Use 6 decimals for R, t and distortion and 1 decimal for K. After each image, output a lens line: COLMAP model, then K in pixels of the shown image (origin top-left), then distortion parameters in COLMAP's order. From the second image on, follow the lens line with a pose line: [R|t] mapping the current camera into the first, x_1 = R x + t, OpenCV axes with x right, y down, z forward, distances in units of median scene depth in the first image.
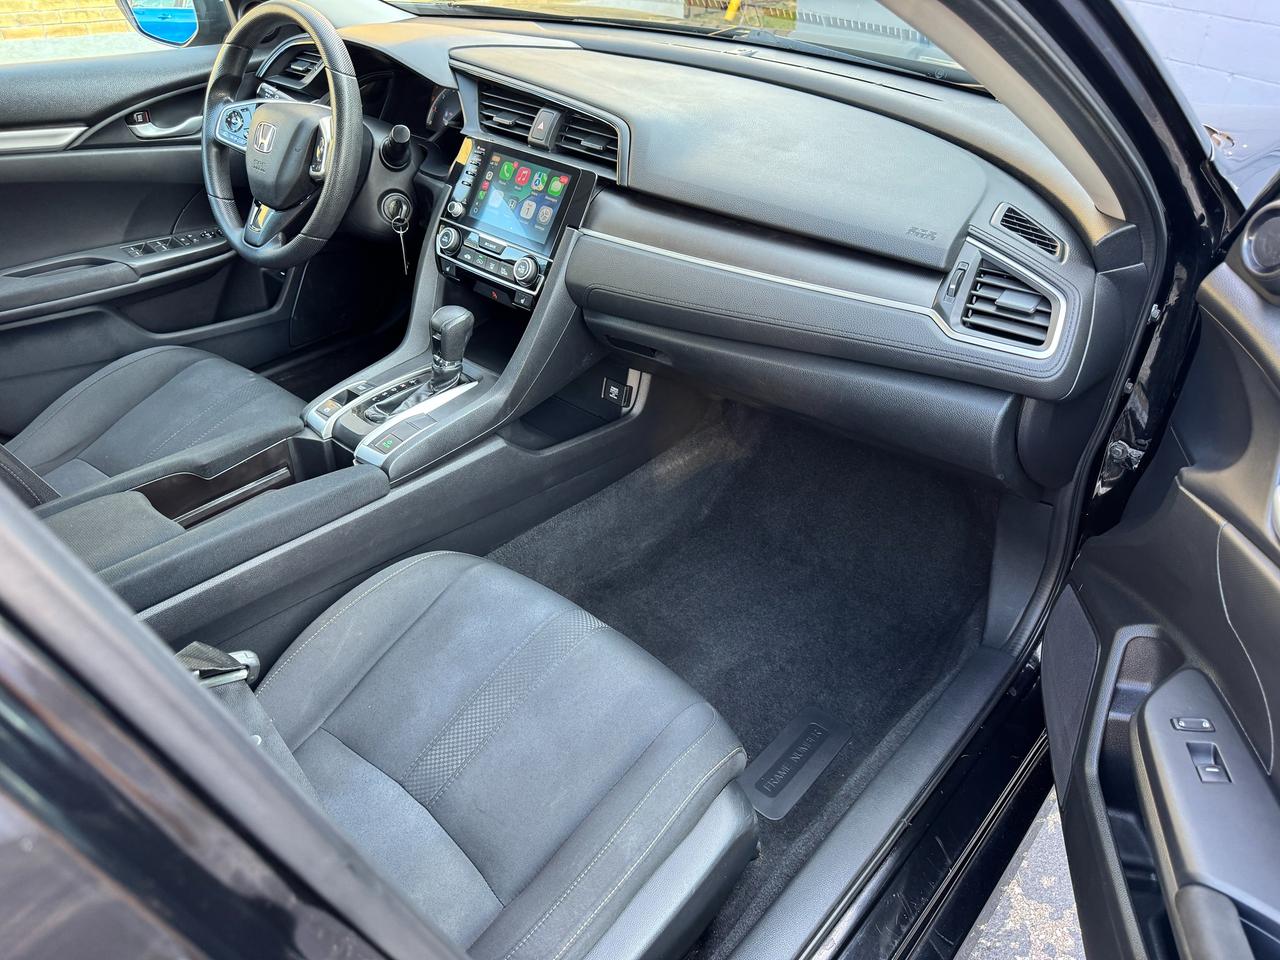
lens RADIAL K [[899.0, 0, 629.3], [0, 899.0, 485.3], [0, 0, 1]] dist [0.028589, -0.035948]
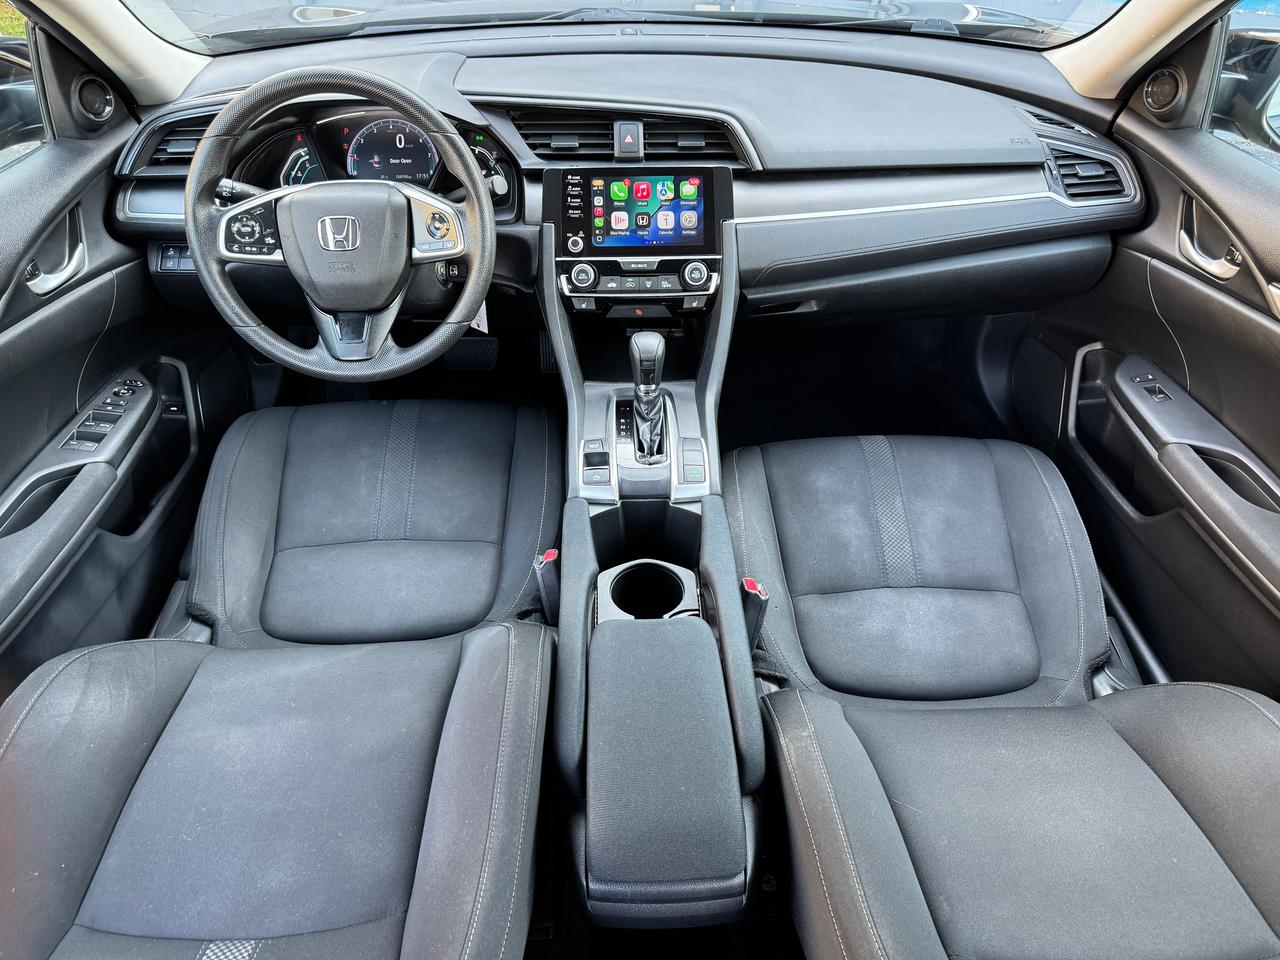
lens RADIAL K [[899.0, 0, 643.7], [0, 899.0, 510.5], [0, 0, 1]] dist [0.028589, -0.035948]
pose [[0.725025, -0.453988, 0.517913, -0.808728], [0.405678, 0.889200, 0.211540, -0.234021], [-0.556564, 0.056734, 0.828865, 0.167204]]
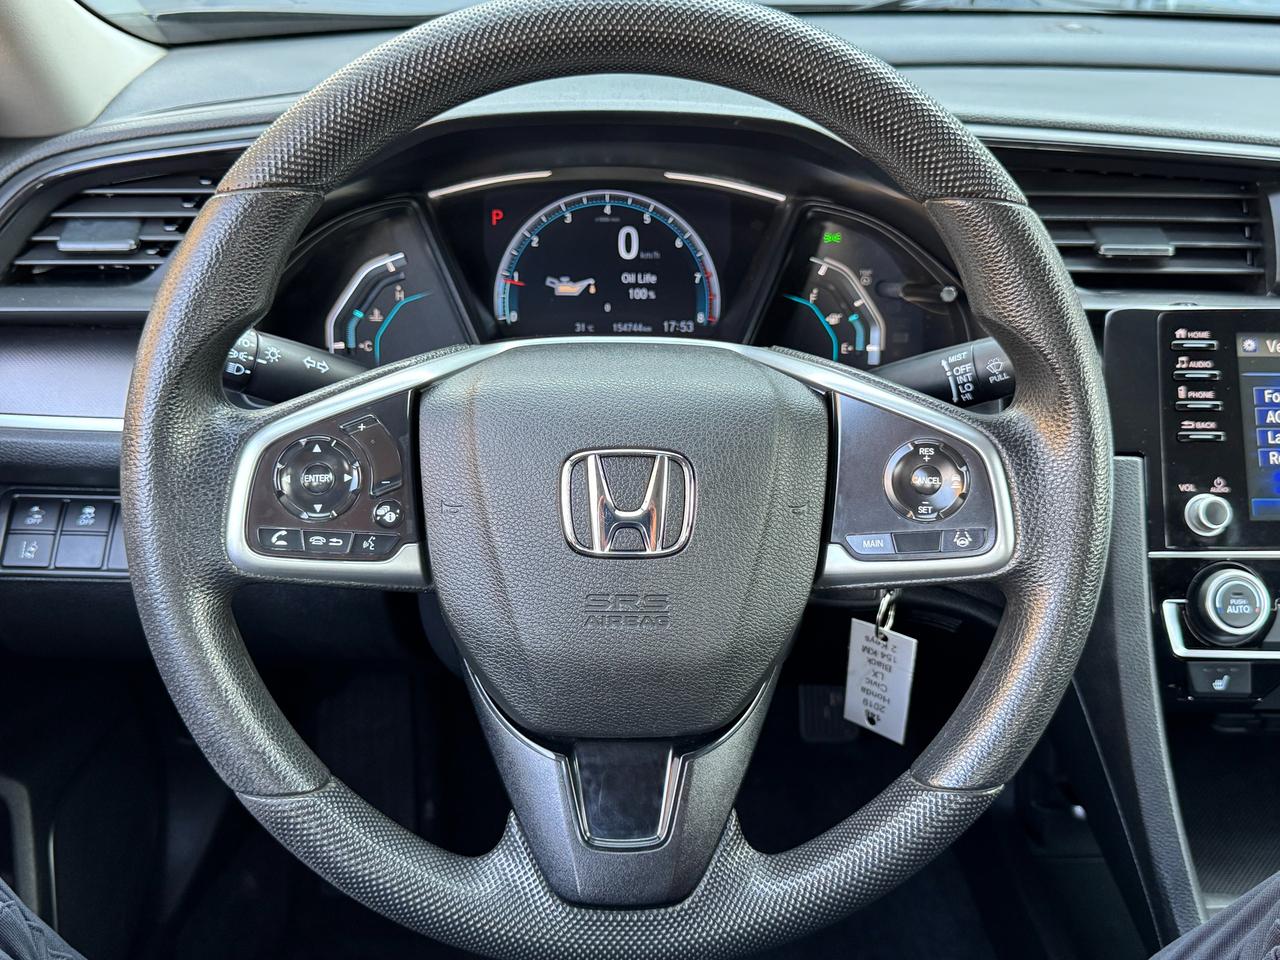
lens RADIAL K [[1305.9, 0, 644.2], [0, 1305.9, 485.4], [0, 0, 1]] dist [0.065845, 0.000000]
pose [[0.713122, -0.313806, 0.626883, -0.682374], [0.393889, 0.919080, 0.011999, -0.422173], [-0.579921, 0.238366, 0.779021, 0.758133]]
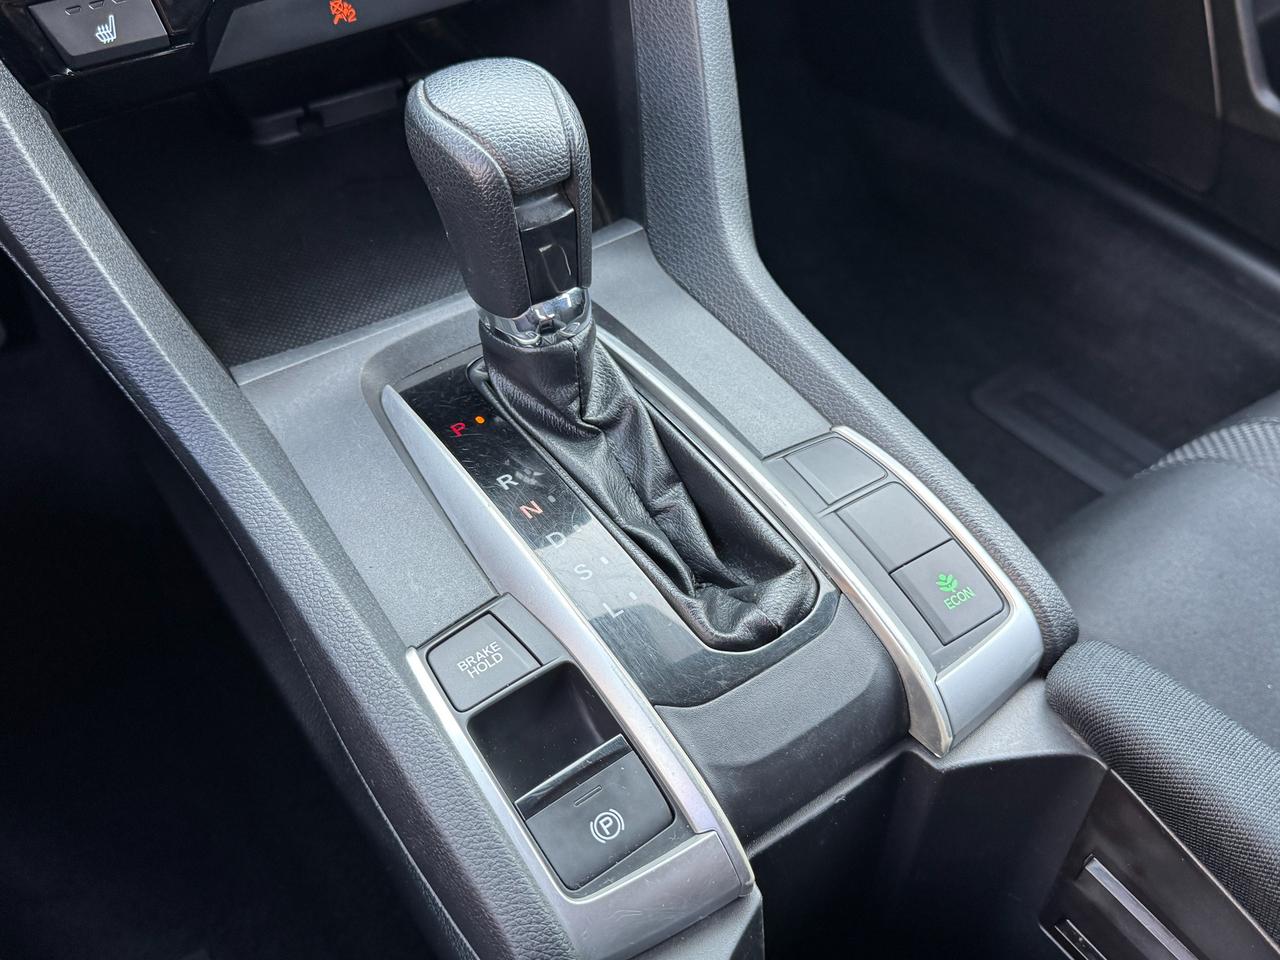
lens RADIAL K [[1133.7, 0, 626.9], [0, 1133.7, 487.7], [0, 0, 1]] dist [0.006238, -0.033580]
pose [[0.231804, -0.712097, 0.662711, -0.437244], [0.568911, 0.651849, 0.501431, -0.246736], [-0.789055, 0.260790, 0.556220, 0.837483]]
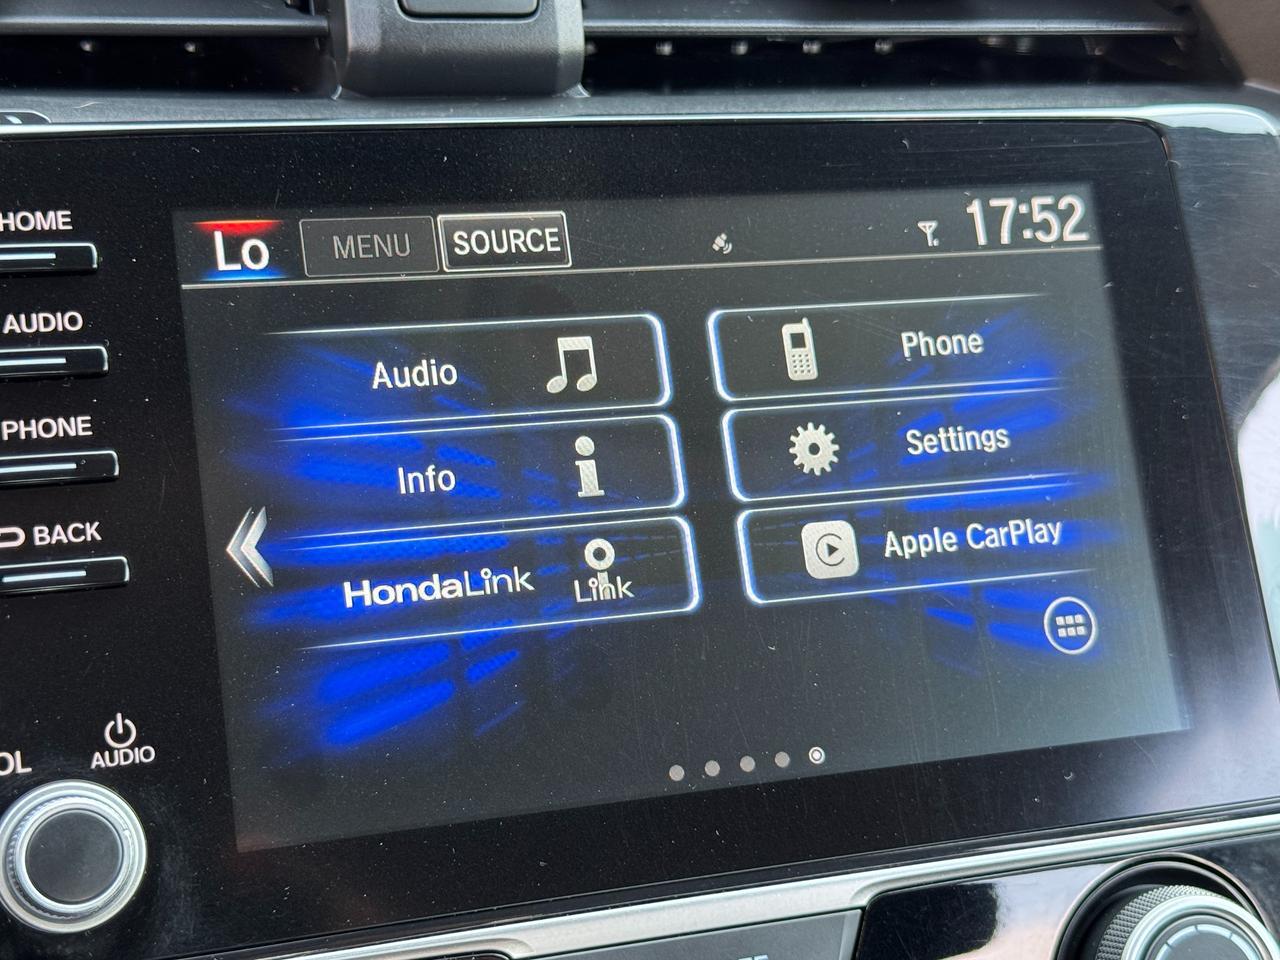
lens RADIAL K [[2100.5, 0, 647.0], [0, 2100.5, 483.2], [0, 0, 1]] dist [0.106241, 0.000000]
pose [[0.476289, -0.342623, 0.809789, -0.344396], [0.452218, 0.885273, 0.108582, -0.350643], [-0.754088, 0.314485, 0.576586, 0.843115]]
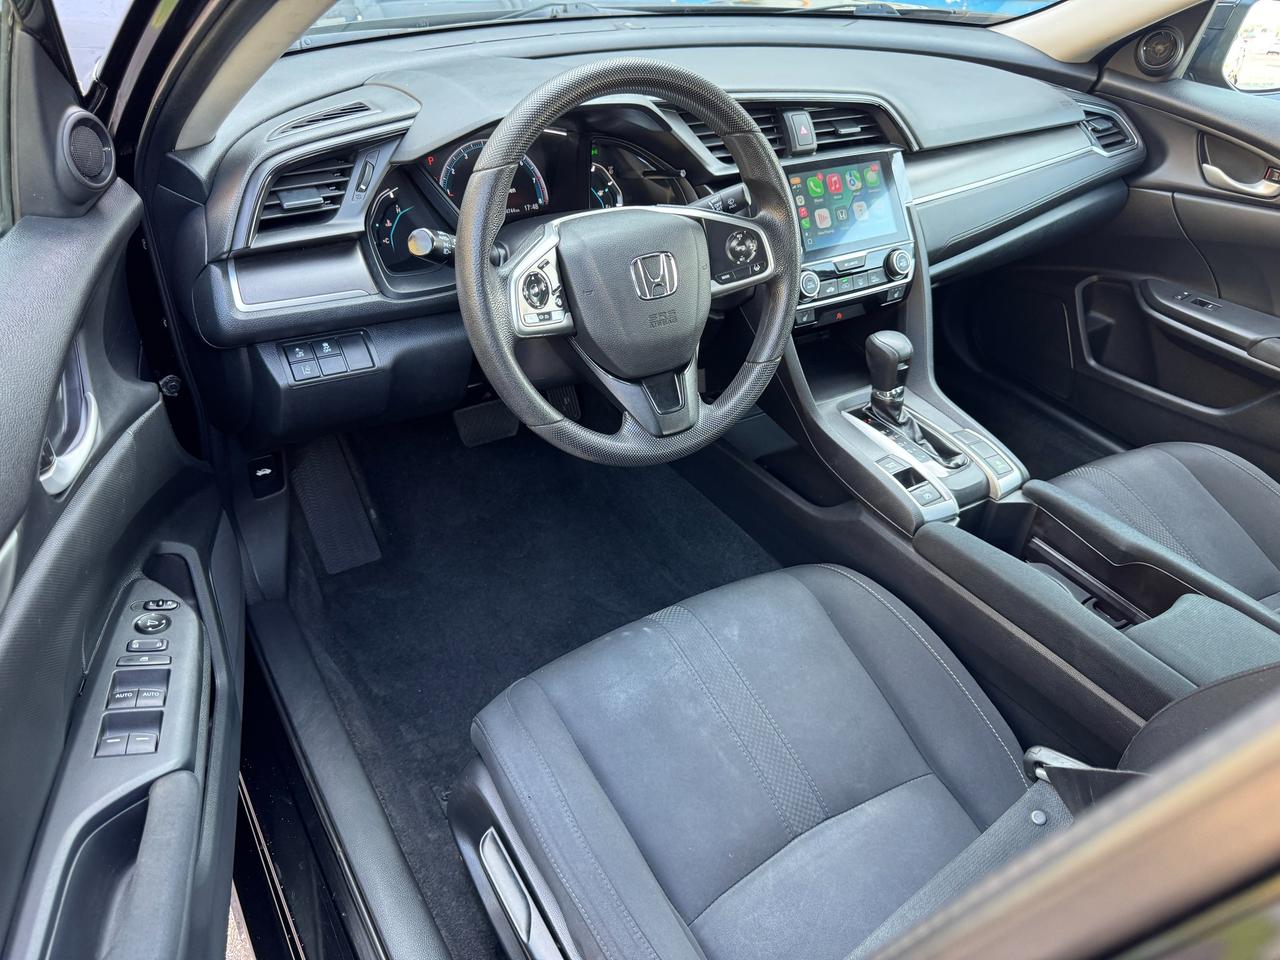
lens RADIAL K [[899.0, 0, 632.1], [0, 899.0, 481.5], [0, 0, 1]] dist [0.028589, -0.035948]
pose [[0.271166, -0.565041, 0.779229, -1.067444], [0.508869, 0.771331, 0.382231, -0.564247], [-0.817019, 0.292878, 0.496691, 0.793016]]
